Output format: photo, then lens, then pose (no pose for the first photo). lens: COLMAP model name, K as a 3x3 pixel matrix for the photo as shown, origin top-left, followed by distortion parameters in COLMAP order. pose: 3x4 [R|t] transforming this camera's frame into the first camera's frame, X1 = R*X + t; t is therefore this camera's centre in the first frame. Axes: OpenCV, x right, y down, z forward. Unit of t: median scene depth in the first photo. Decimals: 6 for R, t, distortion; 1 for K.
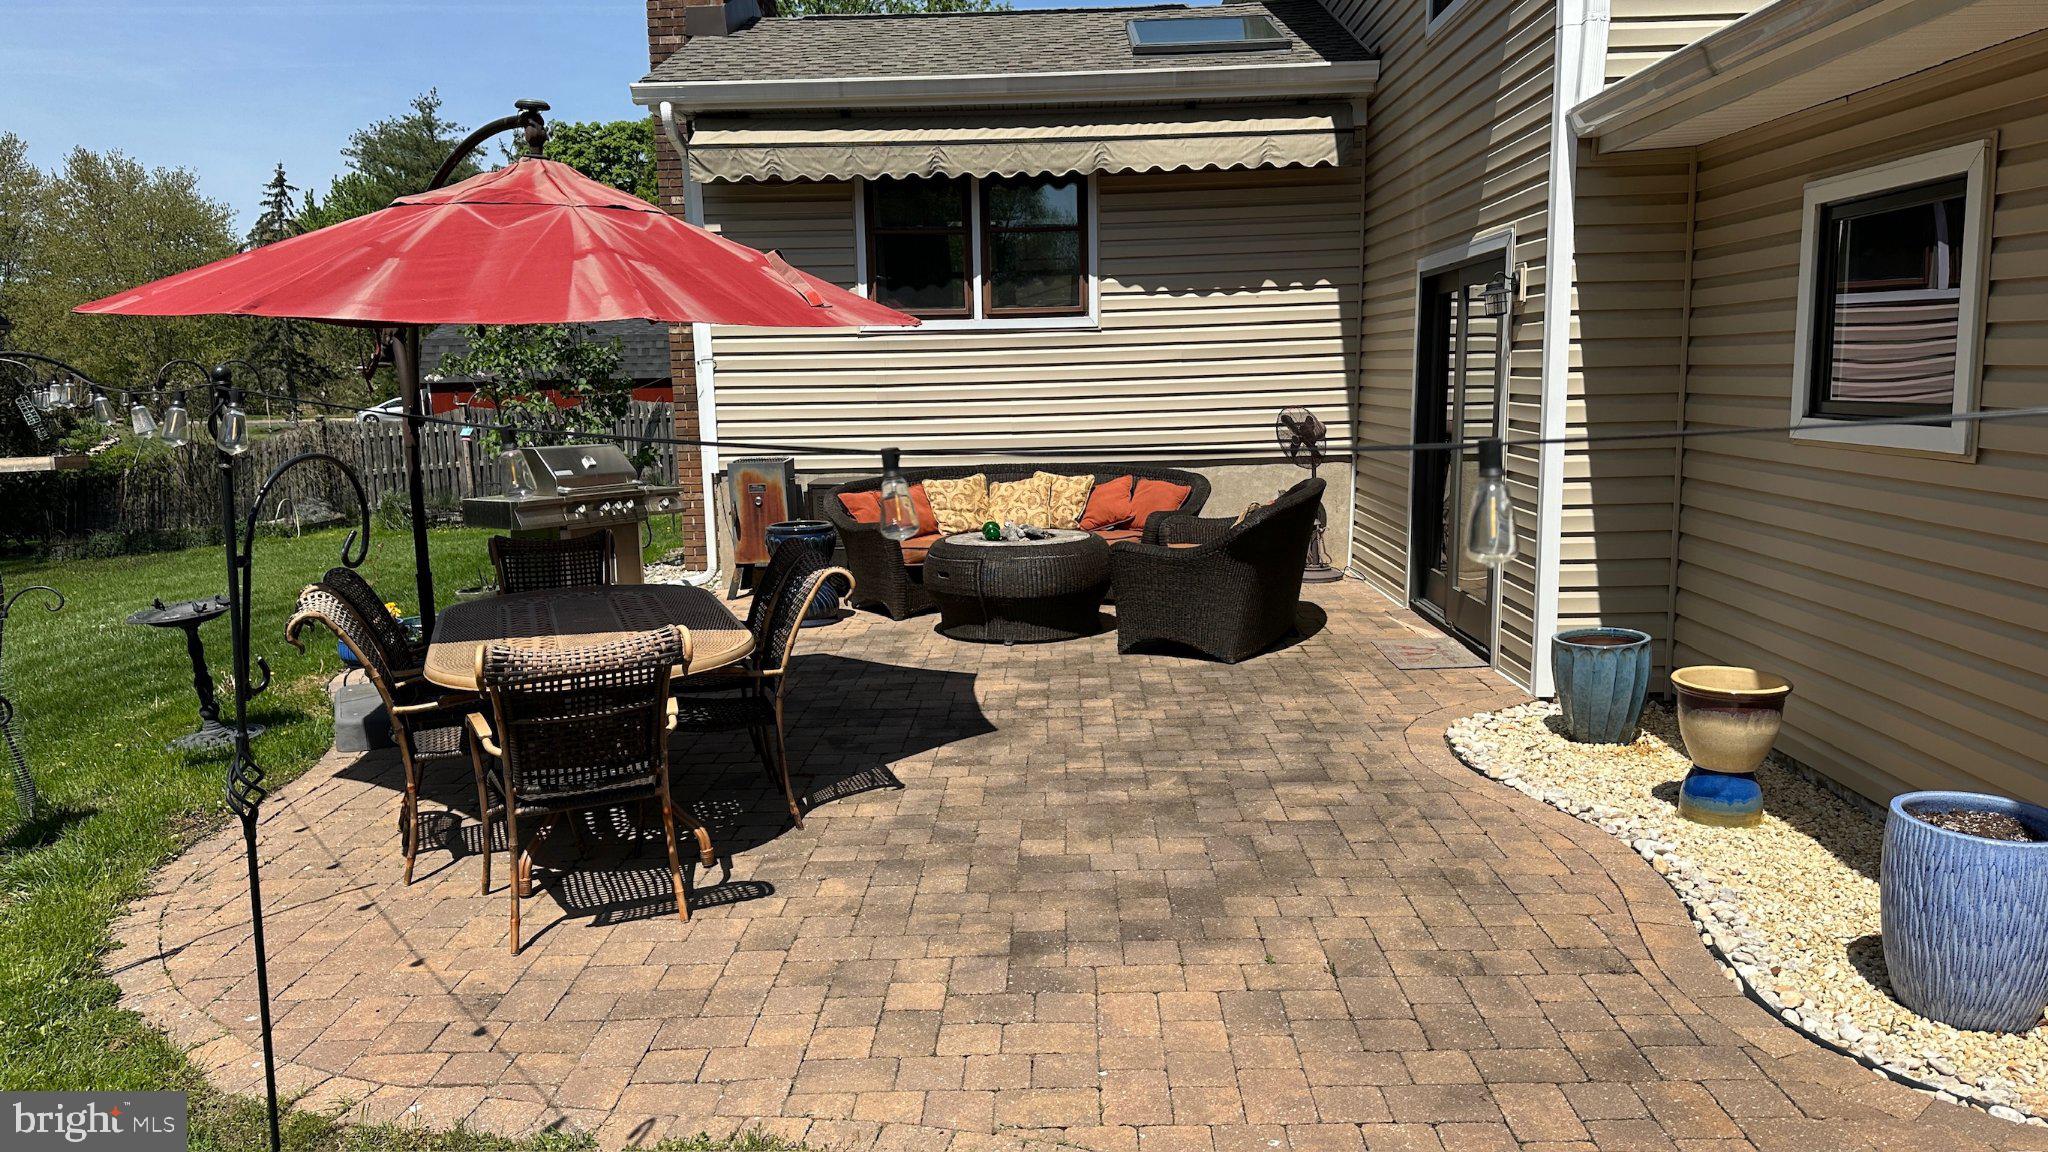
lens RADIAL K [[1418.6, 0, 1022.3], [0, 1418.6, 575.6], [0, 0, 1]] dist [0.047190, -0.047164]
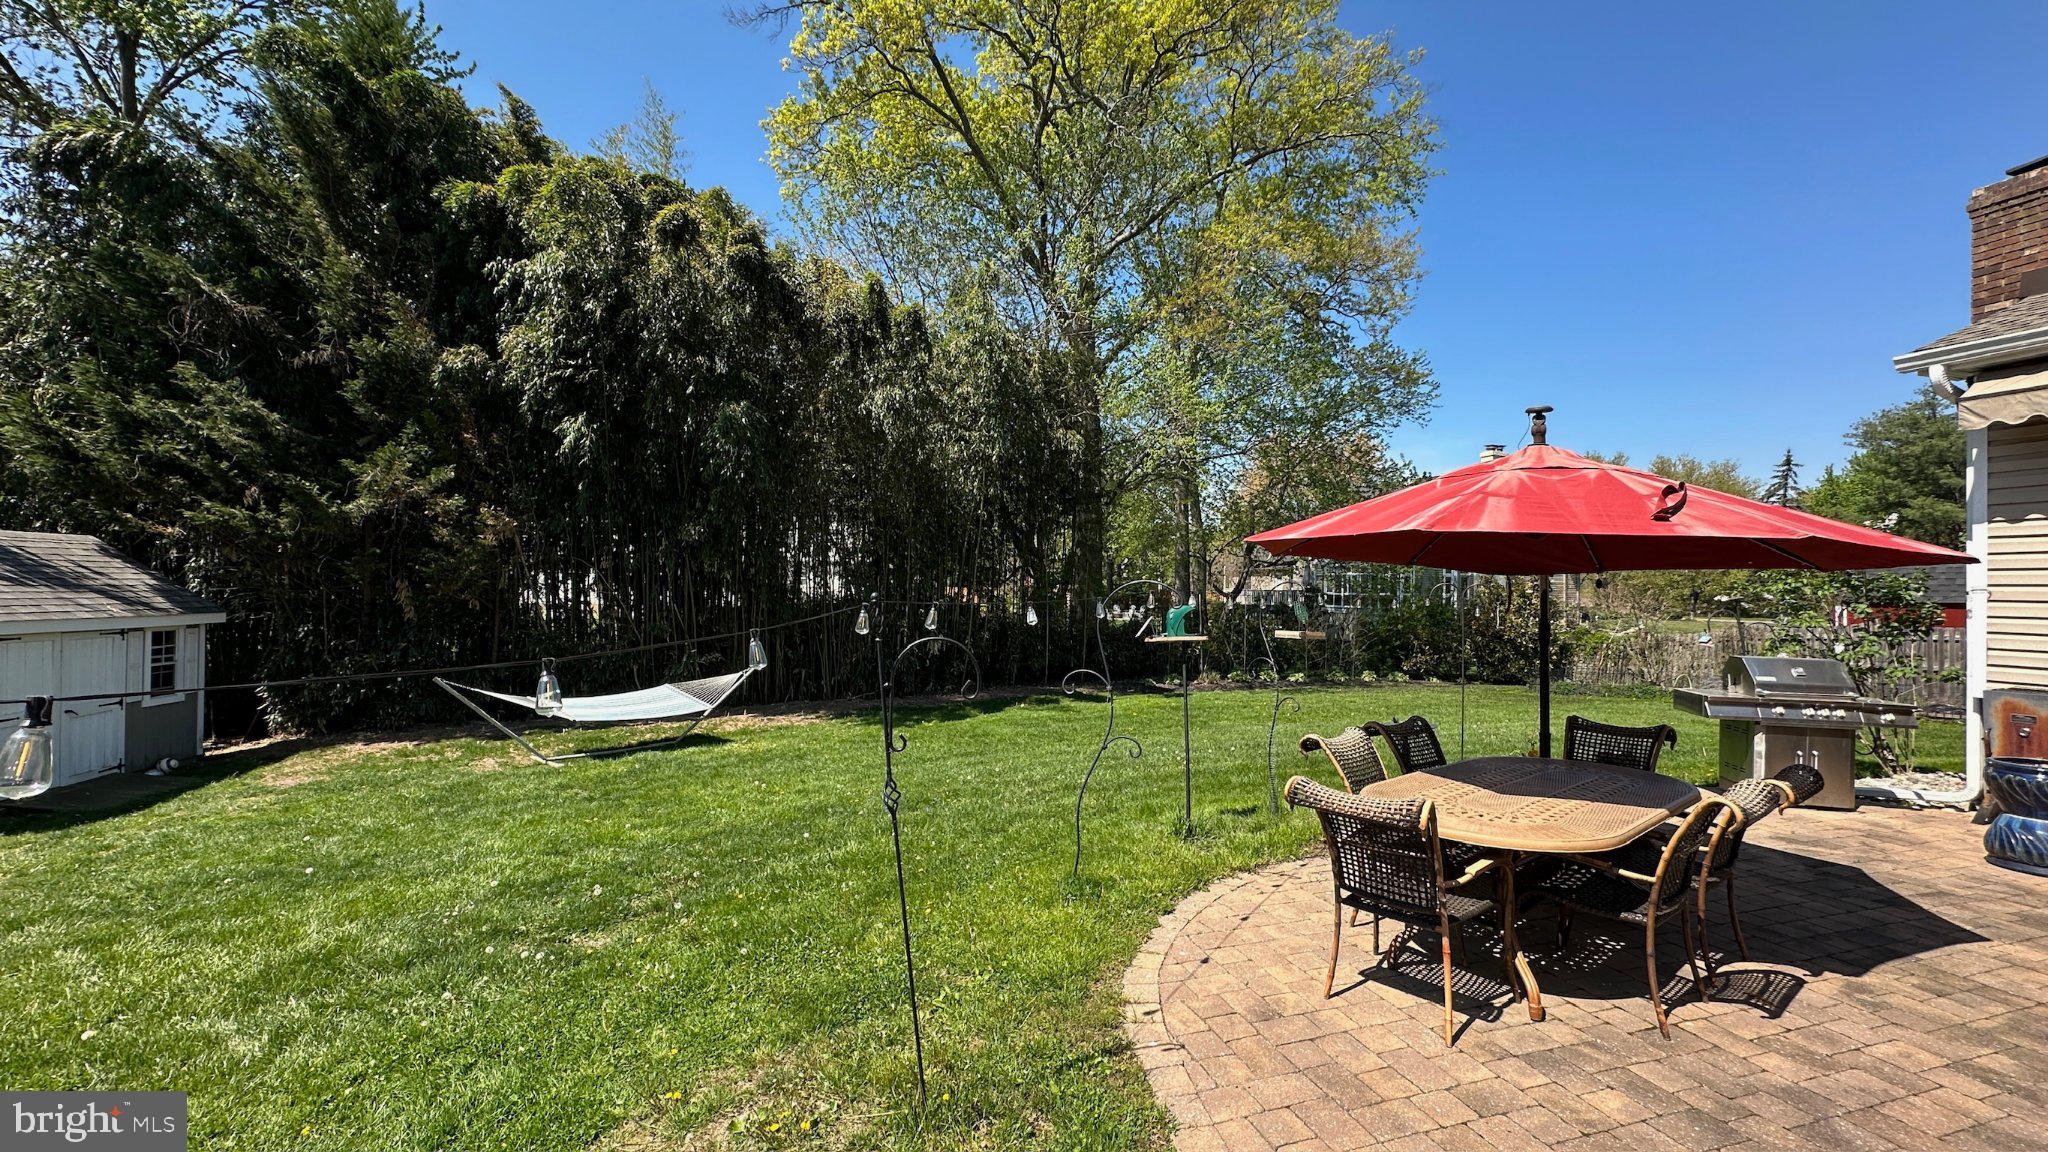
lens RADIAL K [[812.1, 0, 1029.7], [0, 812.1, 567.7], [0, 0, 1]] dist [-0.002732, 0.001735]
pose [[0.320967, 0.004187, -0.947081, 0.253292], [-0.156296, 0.986513, -0.048608, -0.060245], [0.934105, 0.163626, 0.317293, 0.308443]]
